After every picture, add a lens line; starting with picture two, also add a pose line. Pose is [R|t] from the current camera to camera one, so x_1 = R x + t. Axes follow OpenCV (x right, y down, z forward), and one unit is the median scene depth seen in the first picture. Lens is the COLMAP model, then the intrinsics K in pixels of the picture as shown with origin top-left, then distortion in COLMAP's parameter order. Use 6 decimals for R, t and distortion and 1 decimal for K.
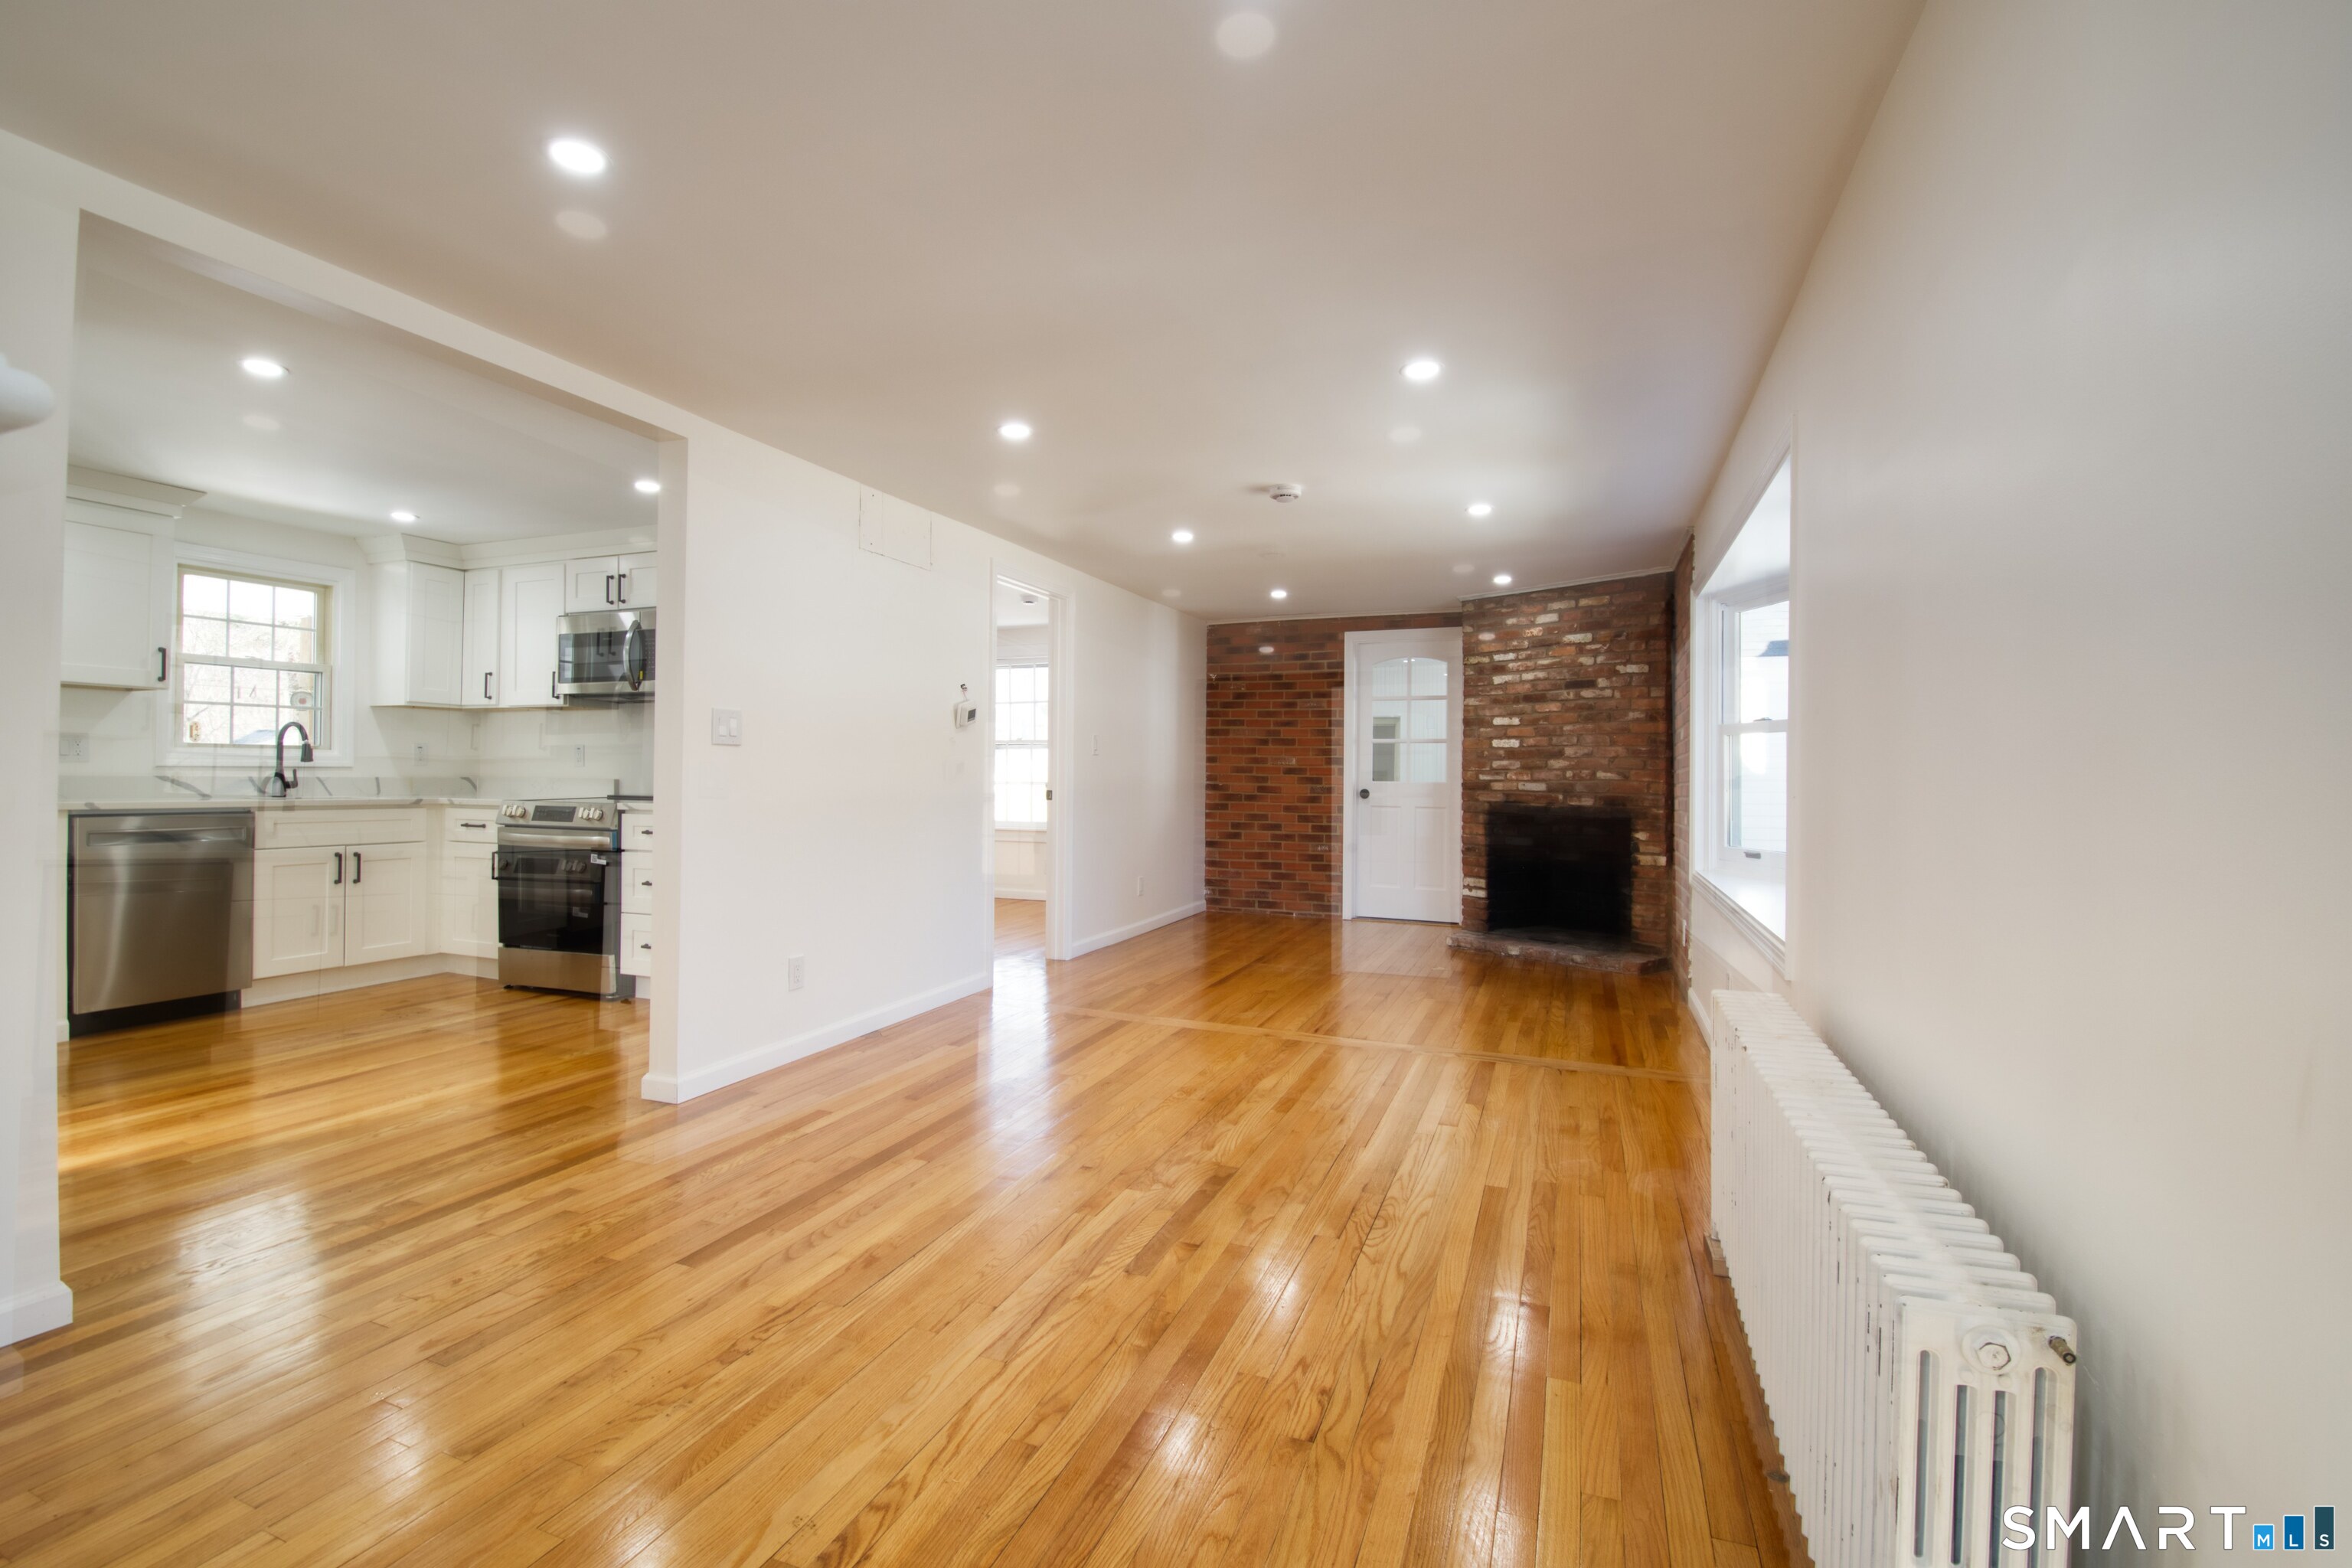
lens RADIAL K [[1038.6, 0, 1147.4], [0, 1038.6, 770.1], [0, 0, 1]] dist [0.004275, -0.011304]
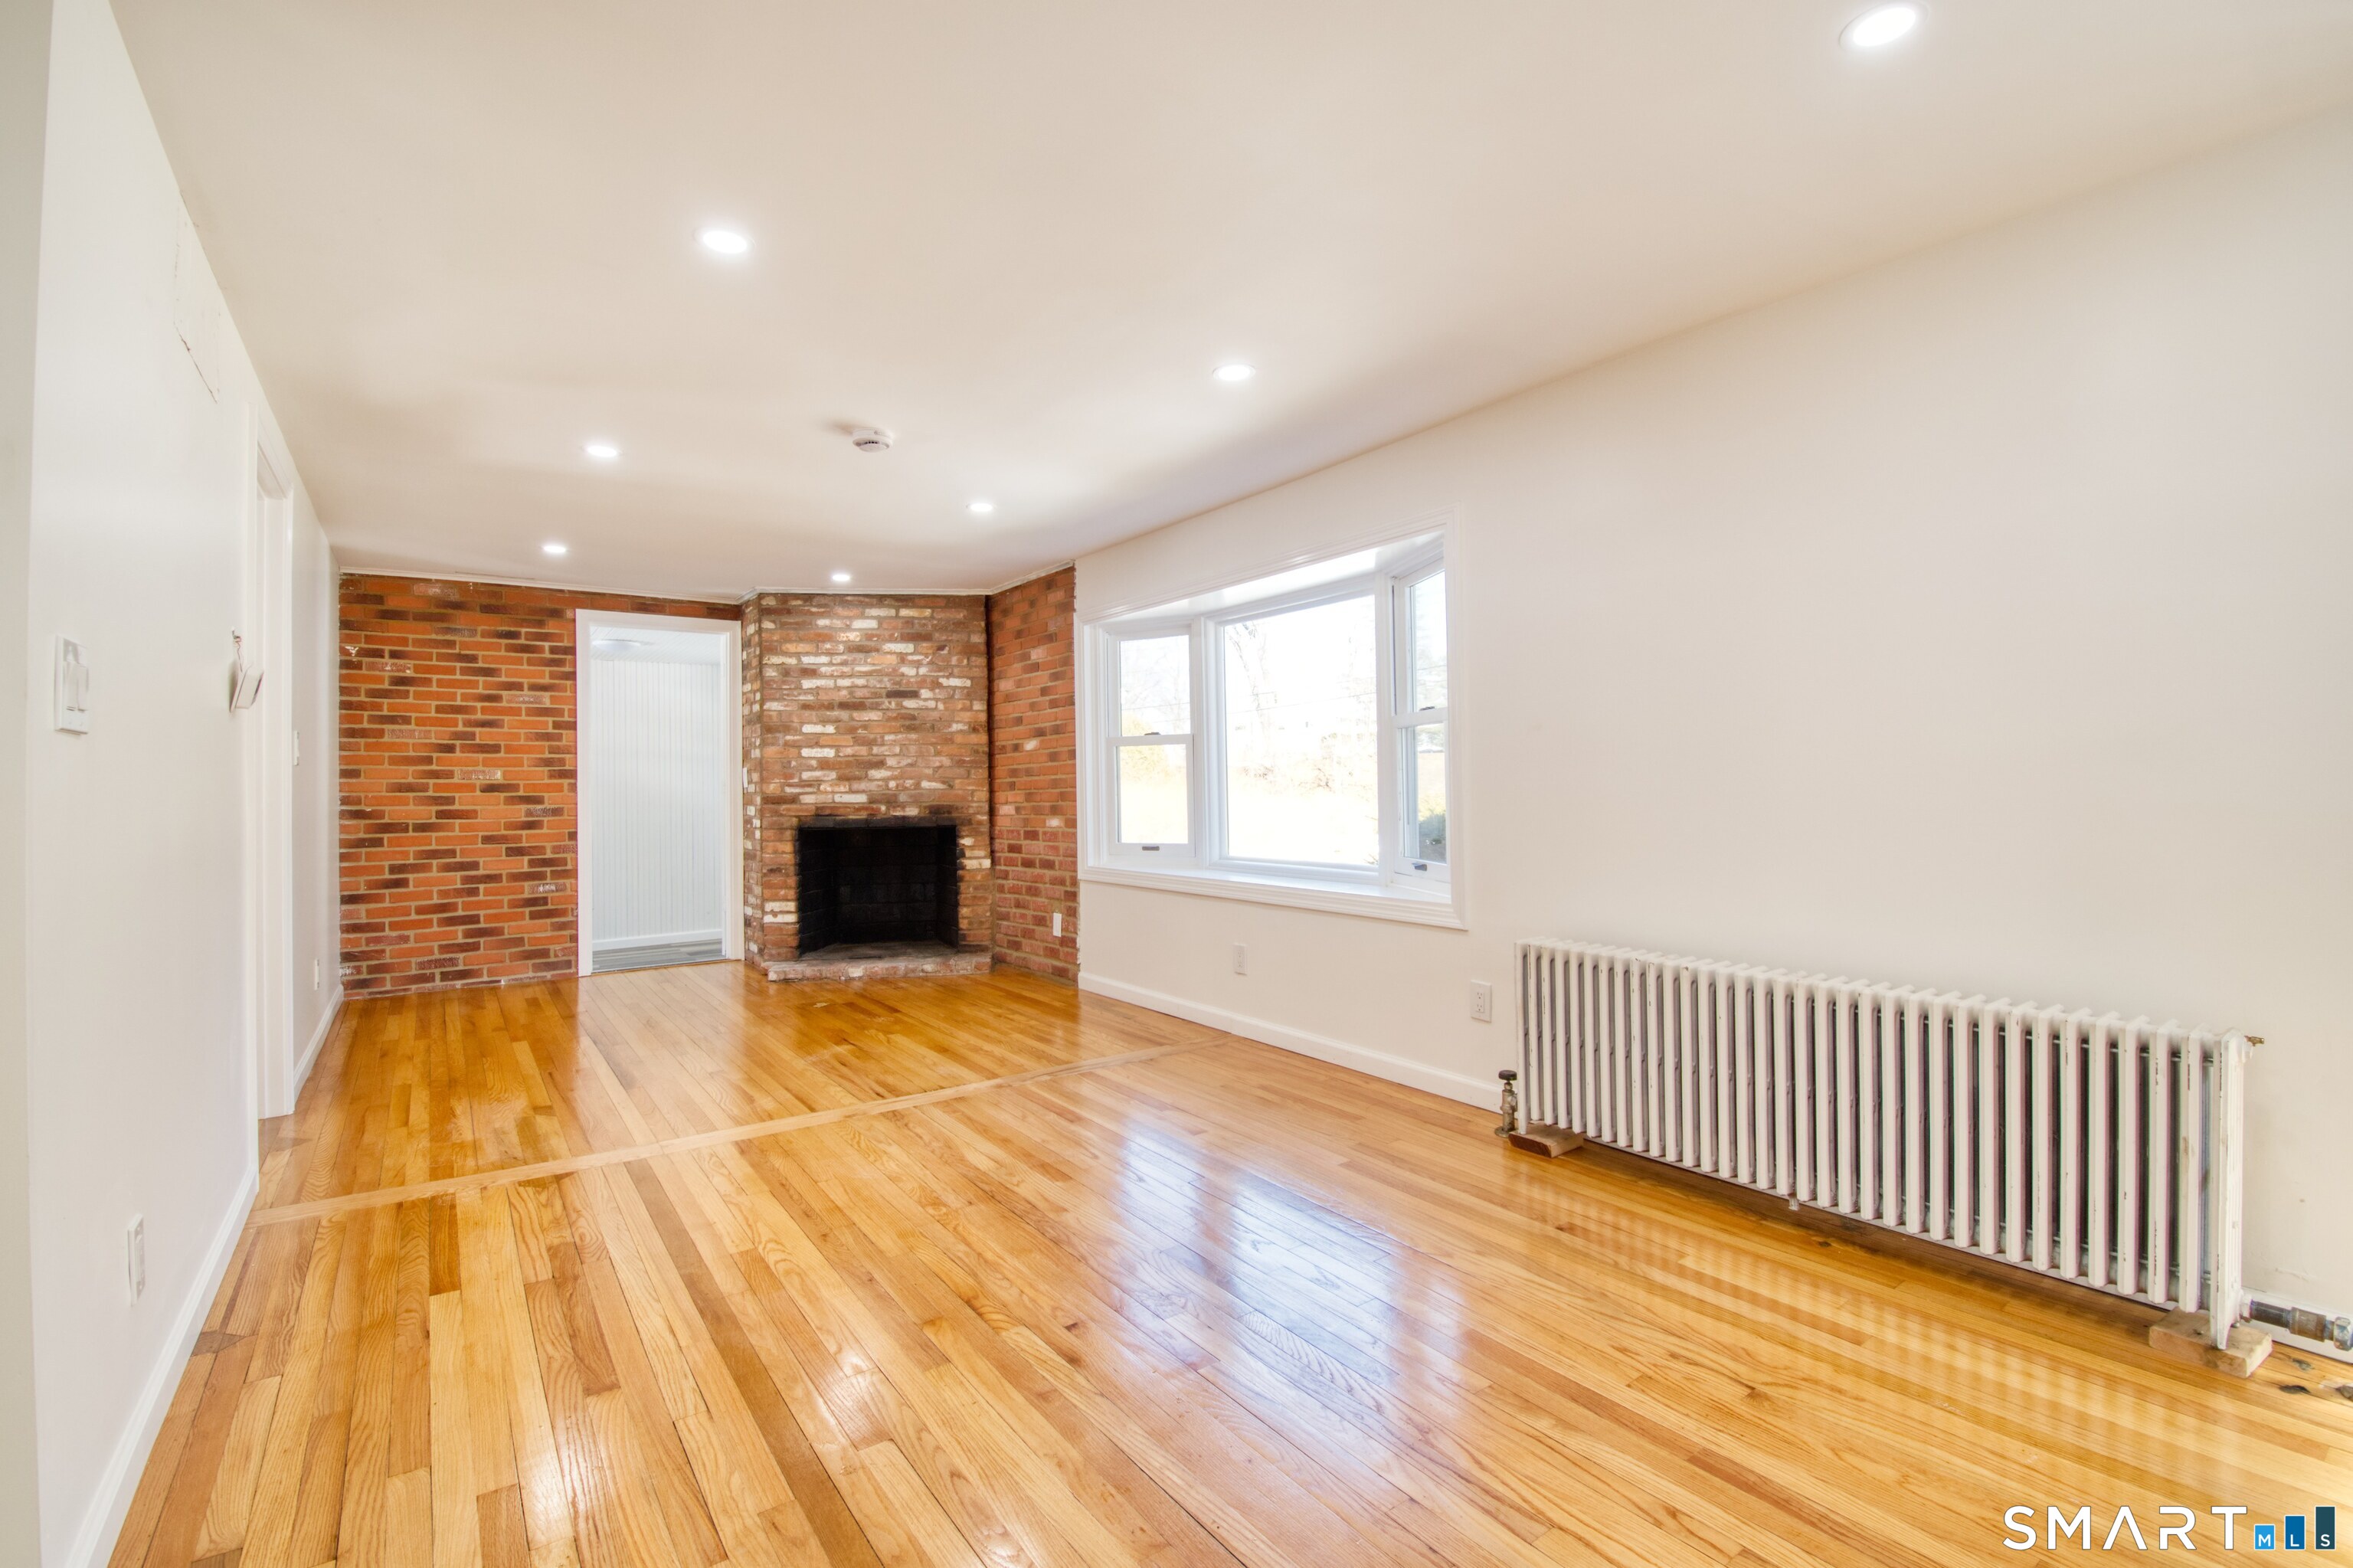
lens RADIAL K [[1039.1, 0, 1173.2], [0, 1039.1, 778.6], [0, 0, 1]] dist [0.004275, -0.011304]
pose [[0.528924, -0.012800, 0.848573, -0.294267], [0.015699, 0.999863, 0.005297, -0.002736], [-0.848524, 0.010520, 0.529053, 0.253594]]
